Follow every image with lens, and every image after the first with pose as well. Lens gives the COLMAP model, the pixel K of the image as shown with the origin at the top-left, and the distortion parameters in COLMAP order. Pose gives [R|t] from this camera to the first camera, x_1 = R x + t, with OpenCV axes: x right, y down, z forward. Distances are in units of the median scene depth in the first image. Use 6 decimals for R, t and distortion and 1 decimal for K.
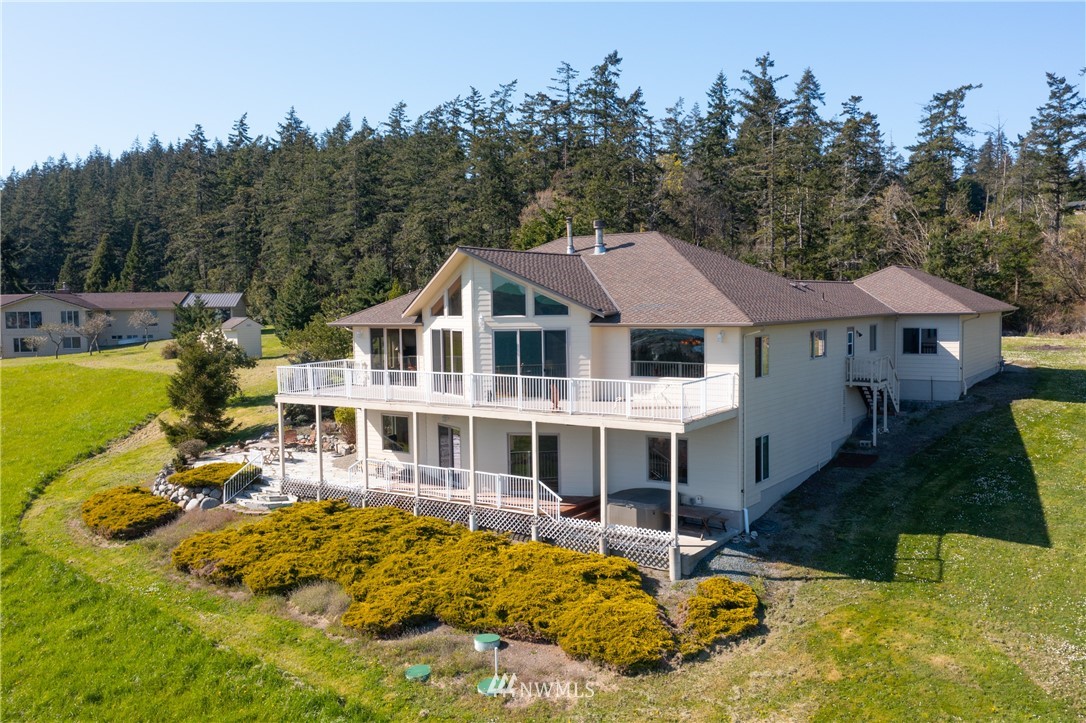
lens RADIAL K [[890.7, 0, 543.0], [0, 890.7, 361.5], [0, 0, 1]] dist [-0.005929, 0.009021]
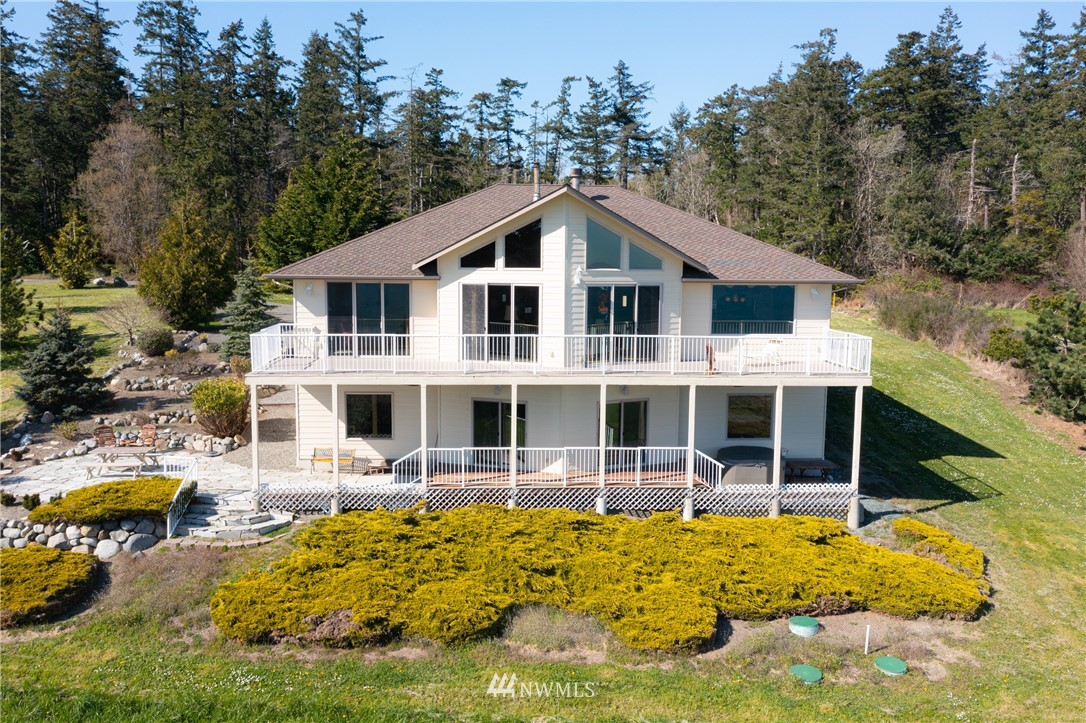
lens RADIAL K [[870.6, 0, 540.9], [0, 870.6, 360.1], [0, 0, 1]] dist [-0.006293, 0.003499]
pose [[0.787300, -0.040294, 0.615252, -0.616686], [0.016555, 0.998884, 0.044235, -0.000410], [-0.616347, -0.024641, 0.787089, 0.357875]]
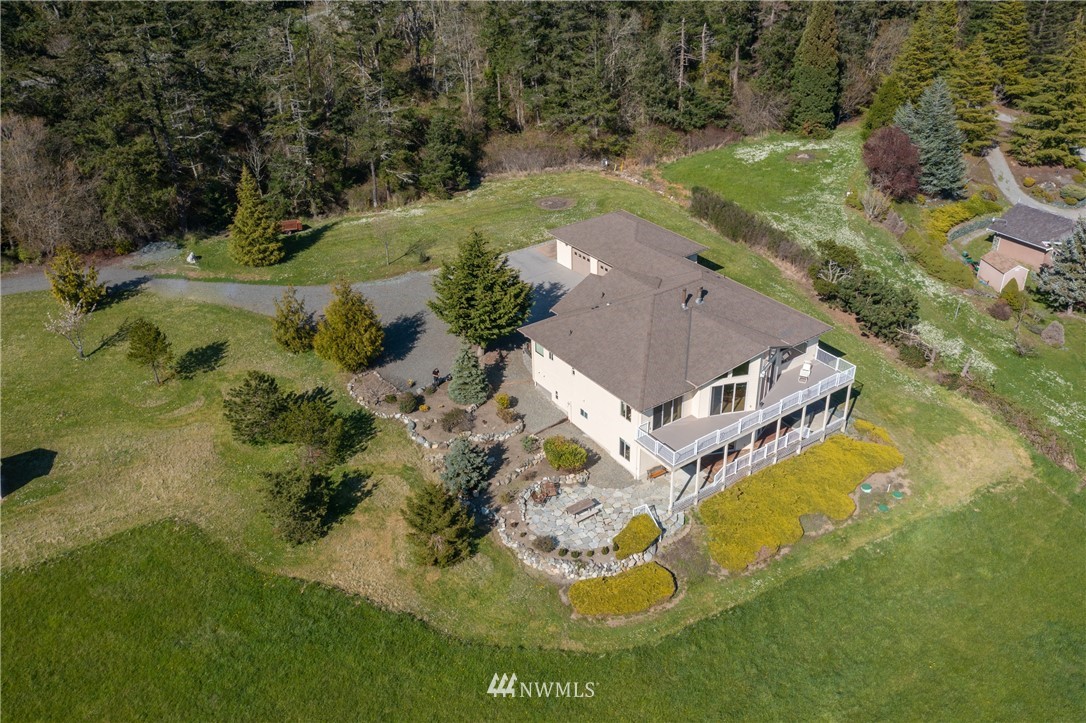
lens RADIAL K [[890.7, 0, 543.0], [0, 890.7, 361.5], [0, 0, 1]] dist [-0.005929, 0.009021]
pose [[0.336464, -0.465984, 0.818322, -1.827996], [0.081169, 0.880104, 0.467792, -1.027866], [-0.938191, -0.090973, 0.333947, 0.799327]]
